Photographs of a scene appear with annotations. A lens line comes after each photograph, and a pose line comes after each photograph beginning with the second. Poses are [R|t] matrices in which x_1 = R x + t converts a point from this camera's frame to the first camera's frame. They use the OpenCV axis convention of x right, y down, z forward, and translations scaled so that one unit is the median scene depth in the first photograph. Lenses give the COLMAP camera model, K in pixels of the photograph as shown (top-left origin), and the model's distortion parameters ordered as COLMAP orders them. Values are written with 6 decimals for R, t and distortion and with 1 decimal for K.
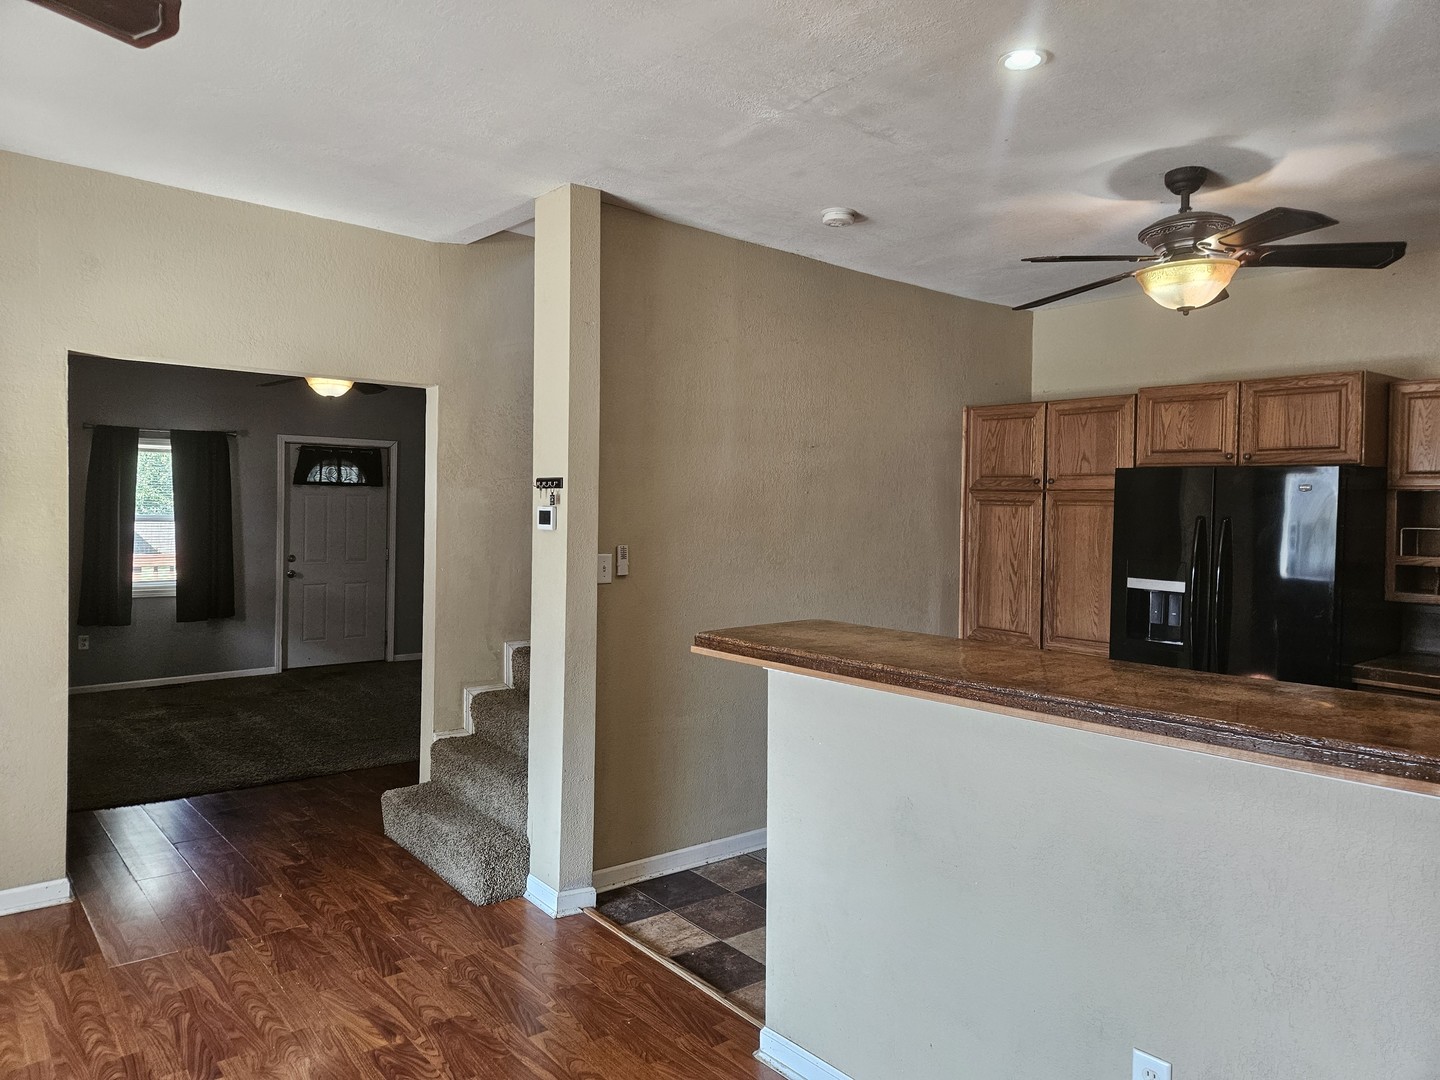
lens RADIAL K [[939.8, 0, 720.7], [0, 939.8, 512.1], [0, 0, 1]] dist [0.006924, 0.000485]
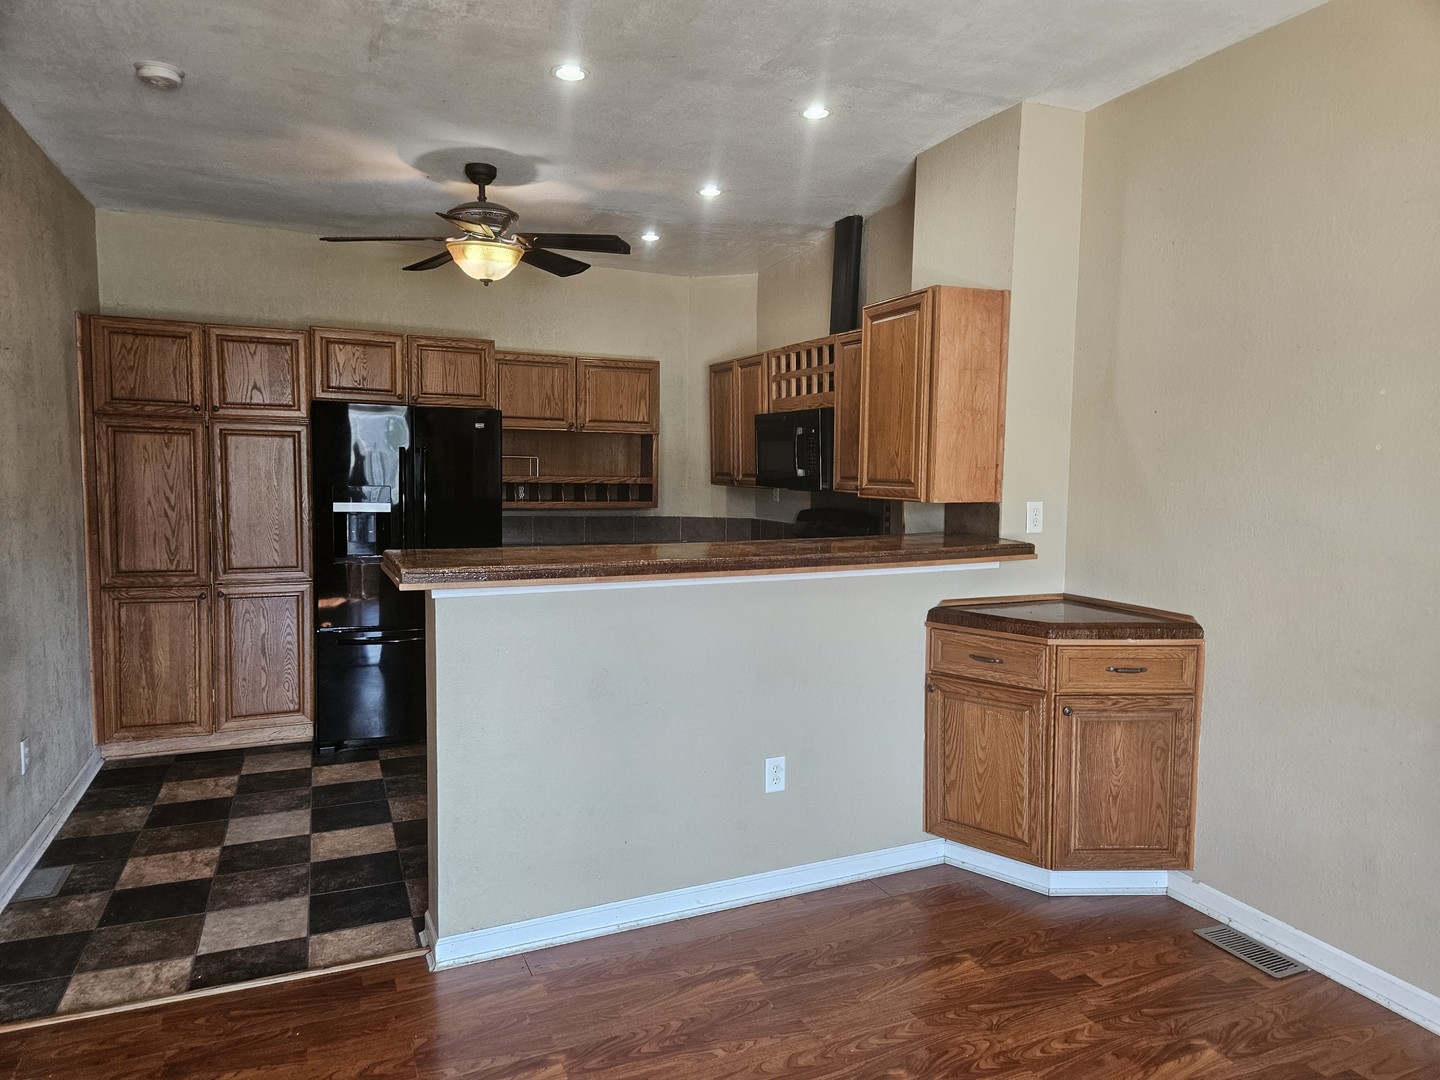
lens RADIAL K [[968.3, 0, 720.0], [0, 968.3, 540.0], [0, 0, 1]] dist [0.005684, -0.002797]
pose [[0.267715, -0.084803, 0.959759, -0.554021], [-0.010549, 0.995801, 0.090931, 0.005602], [-0.963440, -0.034468, 0.265696, 0.280386]]
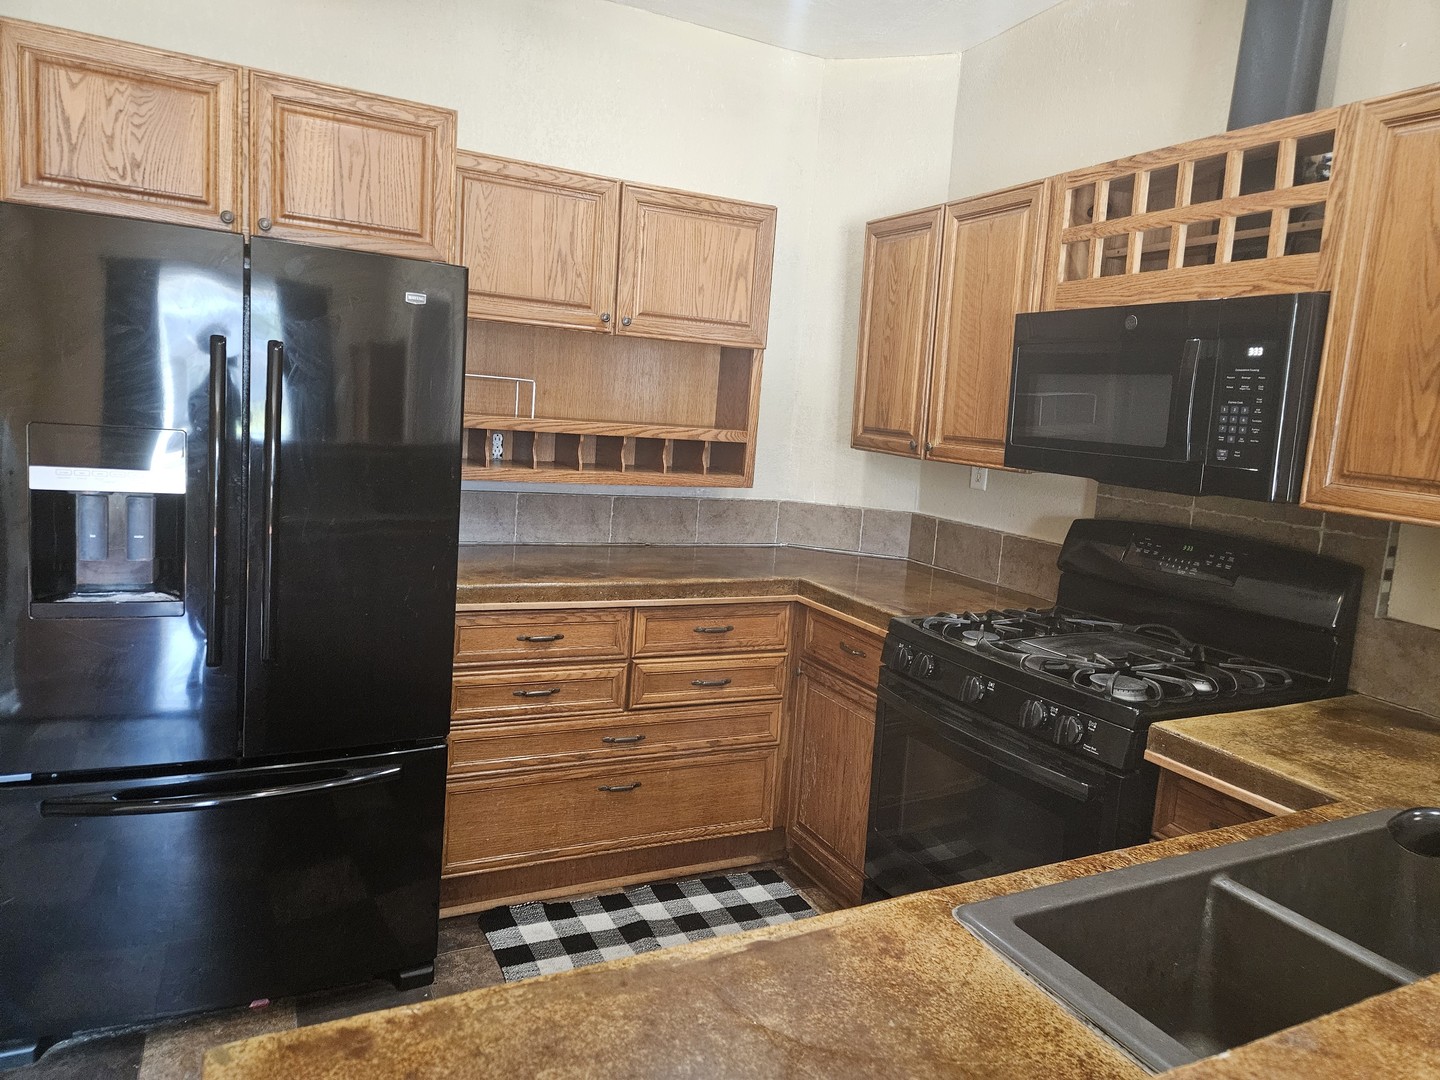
lens RADIAL K [[968.3, 0, 720.0], [0, 968.3, 540.0], [0, 0, 1]] dist [0.005684, -0.002797]
pose [[0.224037, -0.135104, 0.965171, 0.072980], [-0.065337, 0.986034, 0.153190, 0.014507], [-0.972388, -0.097382, 0.212081, 0.623981]]
